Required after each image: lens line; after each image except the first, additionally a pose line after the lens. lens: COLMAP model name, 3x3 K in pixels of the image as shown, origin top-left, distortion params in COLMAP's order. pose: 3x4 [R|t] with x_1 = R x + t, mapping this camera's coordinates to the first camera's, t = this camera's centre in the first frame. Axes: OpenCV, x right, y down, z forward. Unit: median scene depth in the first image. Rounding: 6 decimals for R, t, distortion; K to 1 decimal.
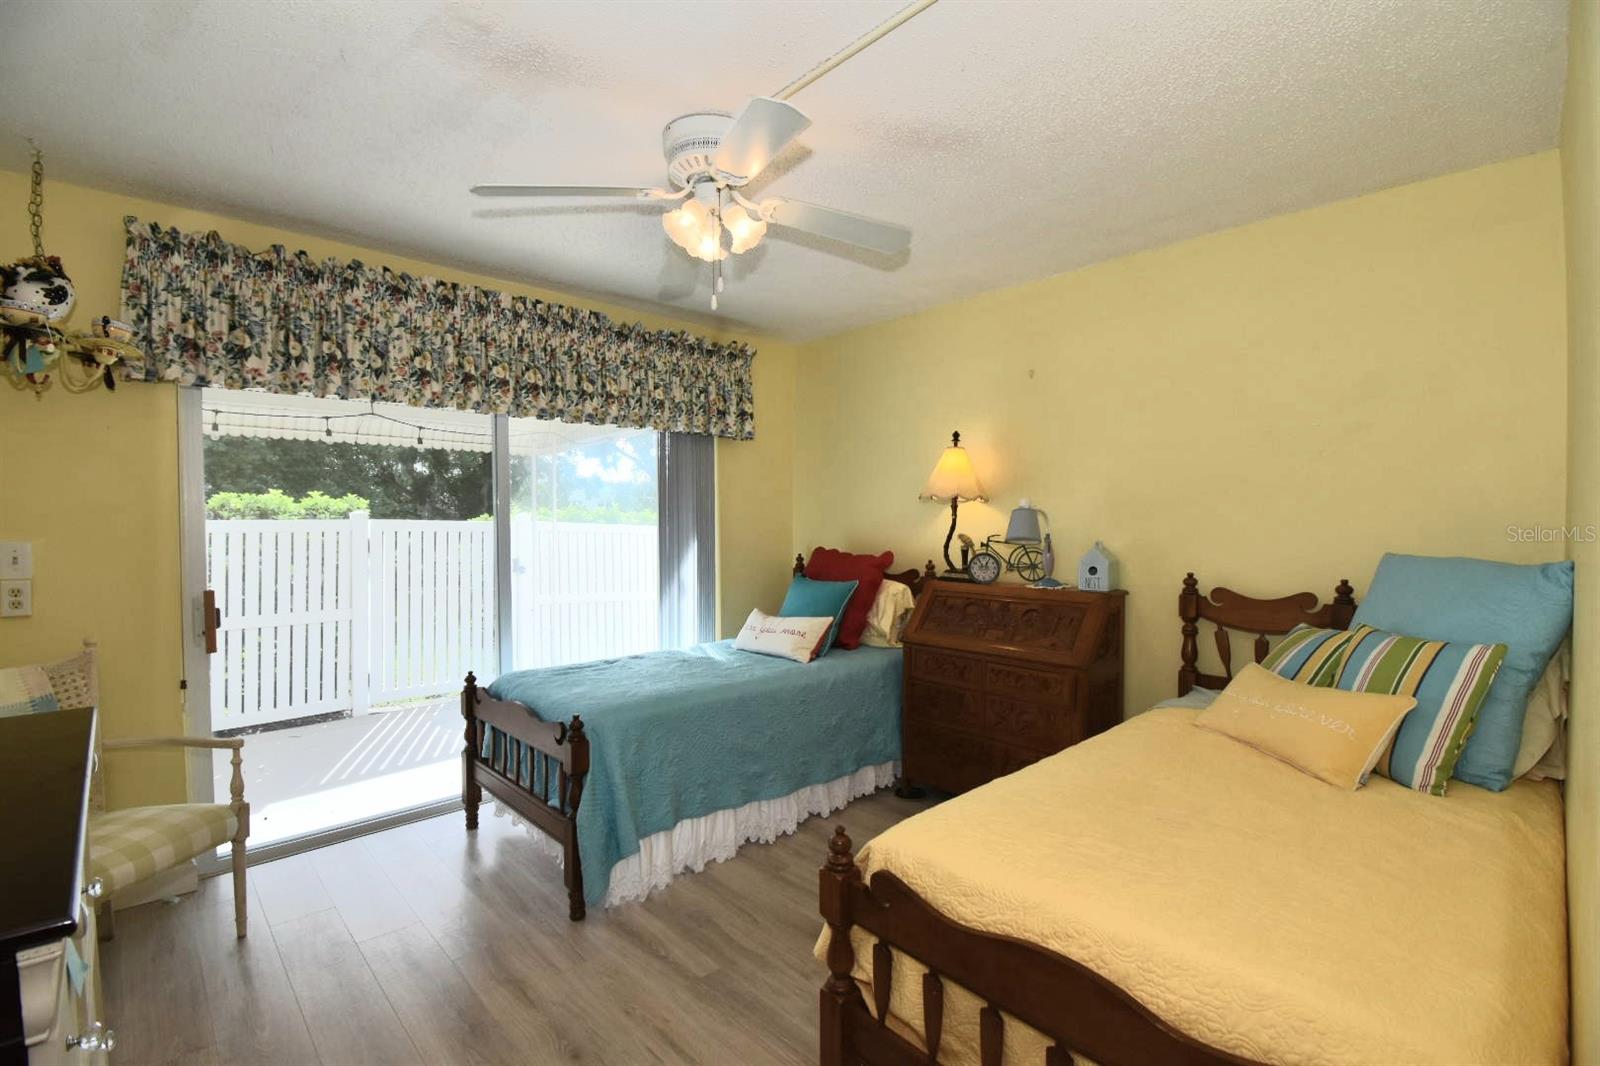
lens RADIAL K [[708.0, 0, 807.4], [0, 708.0, 538.6], [0, 0, 1]] dist [0.019452, -0.024858]
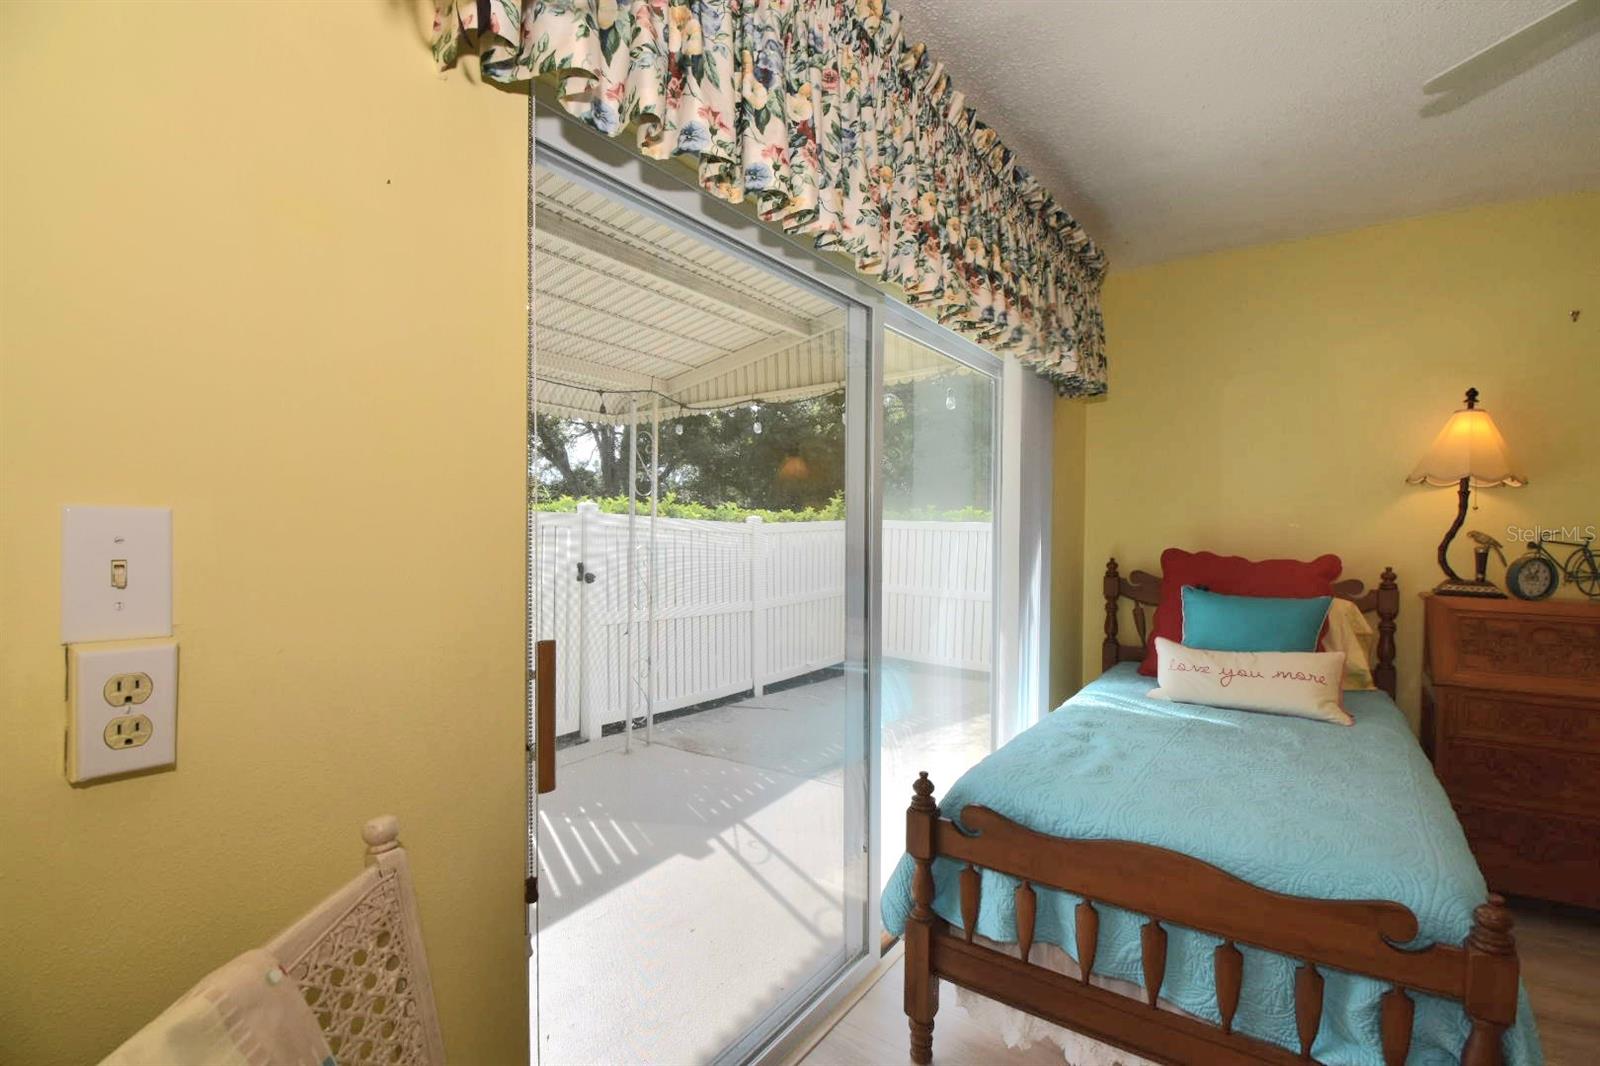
lens RADIAL K [[708.0, 0, 807.4], [0, 708.0, 538.6], [0, 0, 1]] dist [0.019452, -0.024858]
pose [[0.981437, 0.008213, 0.191607, -0.725287], [-0.007121, 0.999954, -0.006386, 0.013156], [-0.191651, 0.004903, 0.981451, 0.525770]]
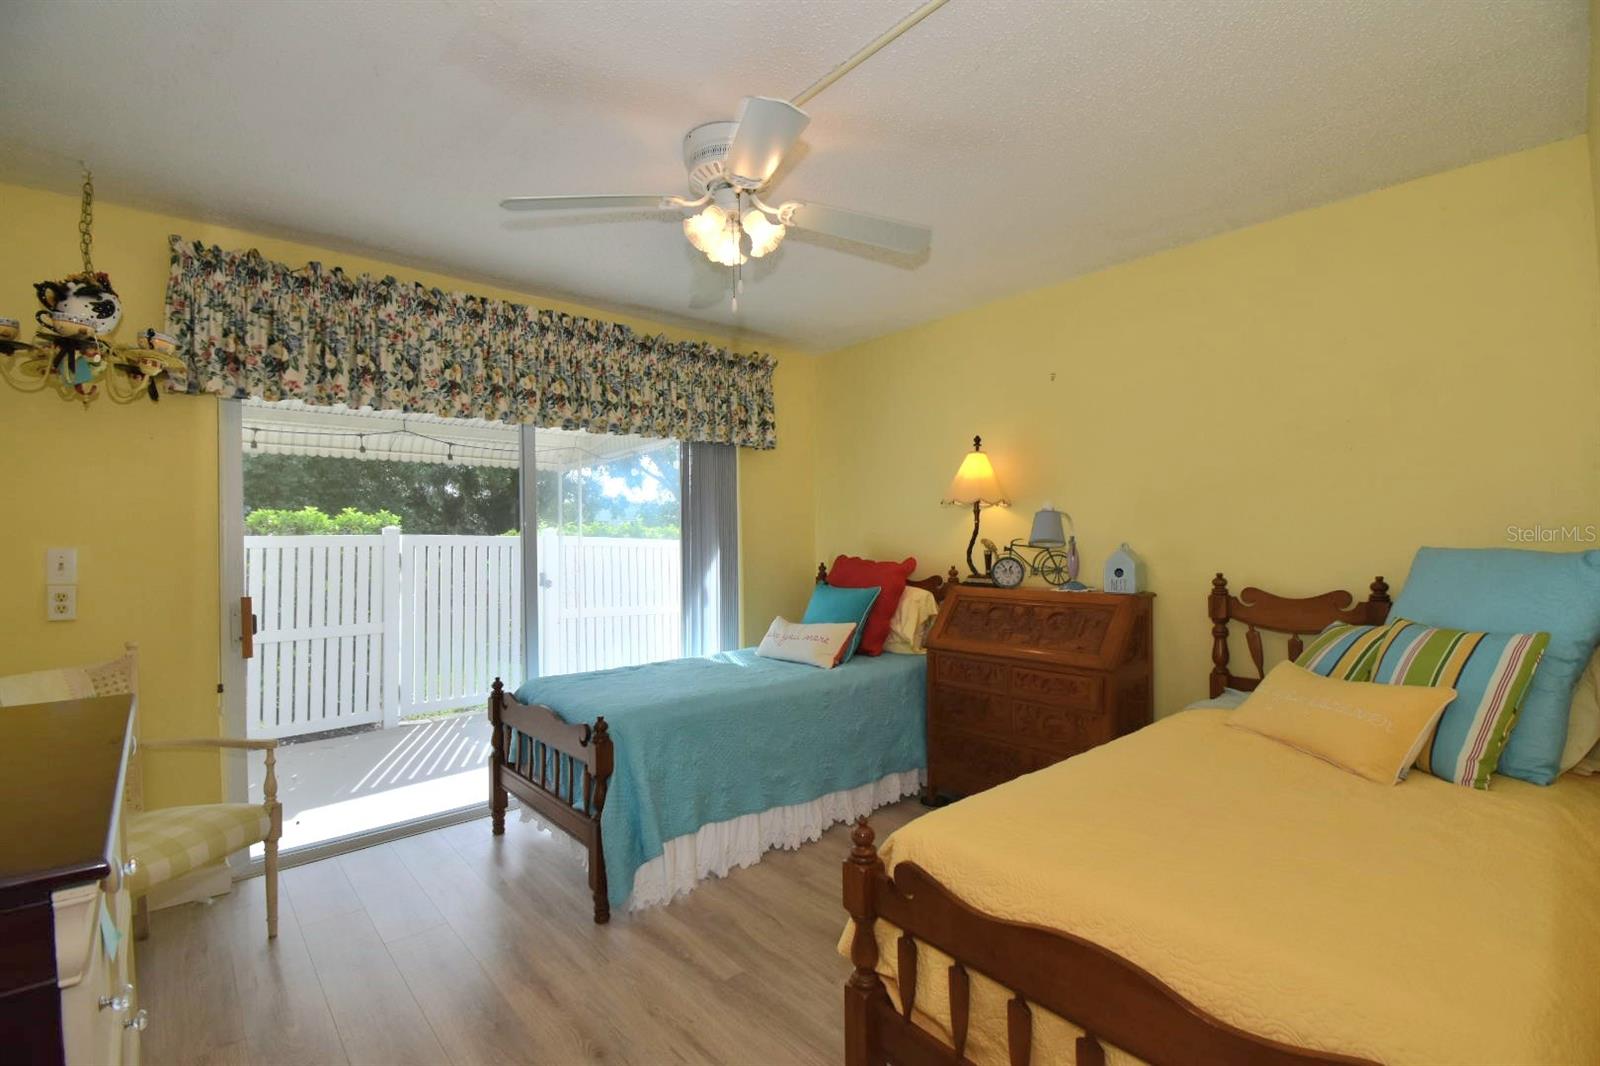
lens RADIAL K [[708.0, 0, 807.4], [0, 708.0, 538.6], [0, 0, 1]] dist [0.019452, -0.024858]
pose [[0.999407, -0.009446, -0.033102, 0.002674], [0.008571, 0.999613, -0.026456, 0.021533], [0.033339, 0.026157, 0.999102, -0.001957]]
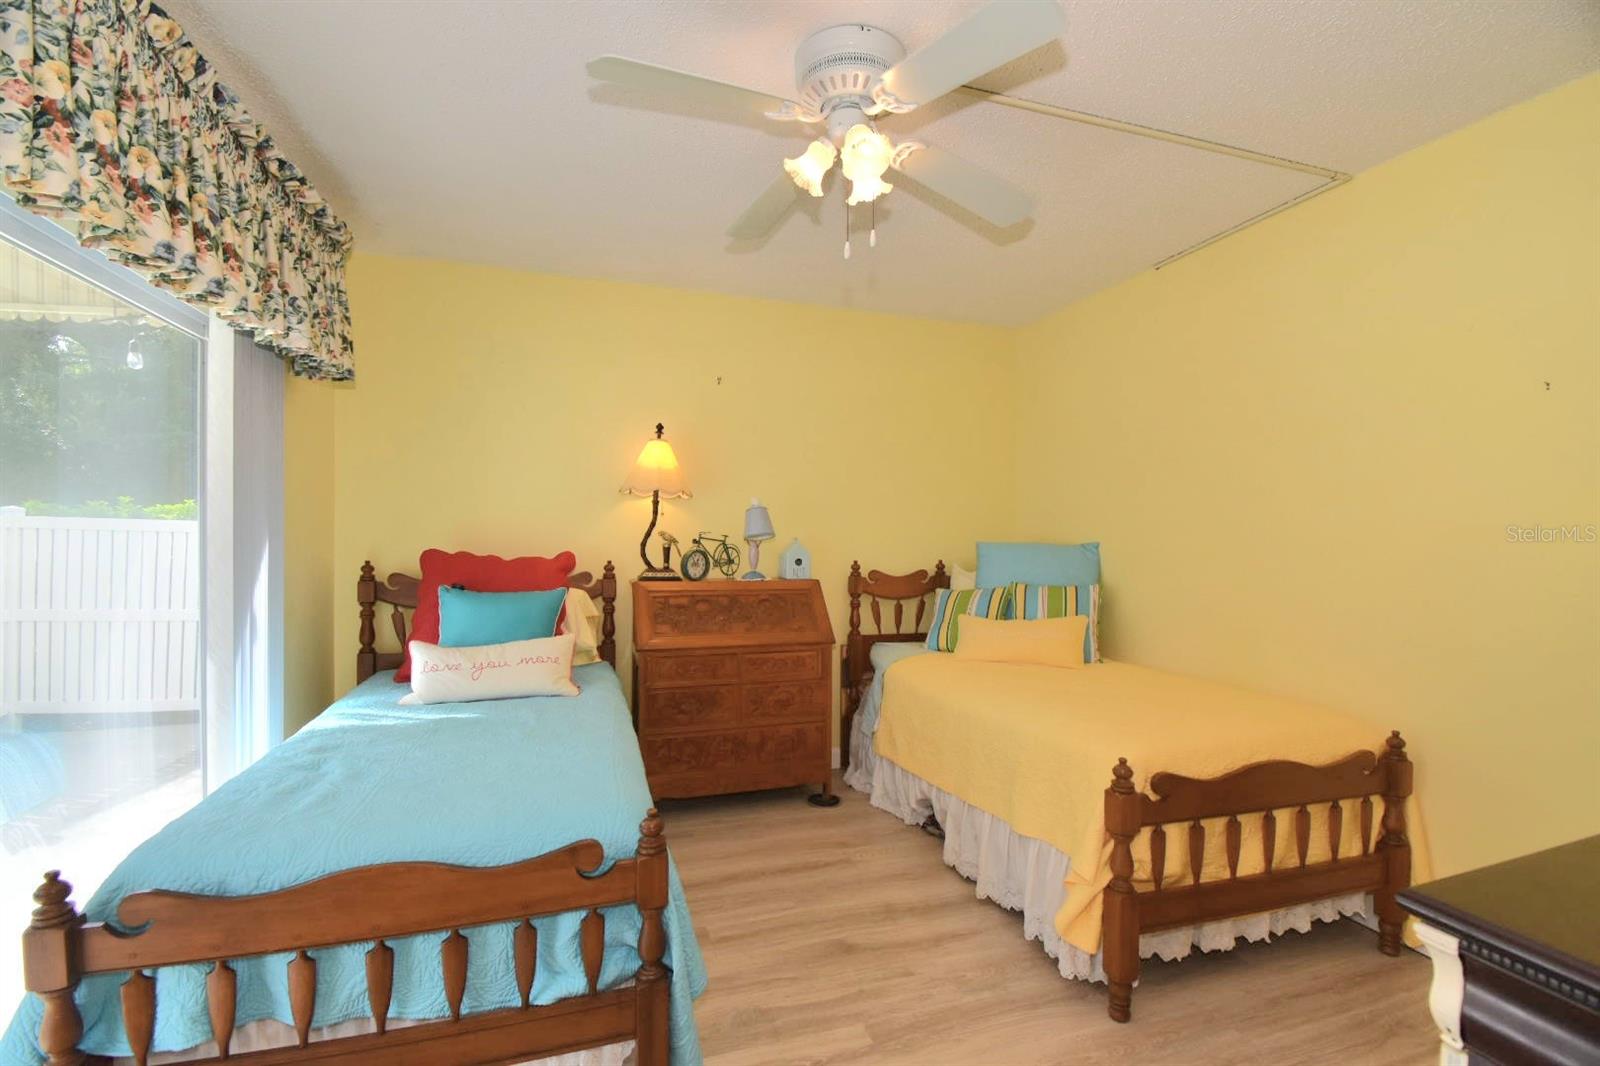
lens RADIAL K [[705.6, 0, 807.1], [0, 705.6, 538.5], [0, 0, 1]] dist [0.014516, -0.021410]
pose [[0.434435, -0.000130, 0.900703, -0.688201], [0.011113, 0.999925, -0.005215, 0.013461], [-0.900635, 0.012275, 0.434404, 0.506996]]
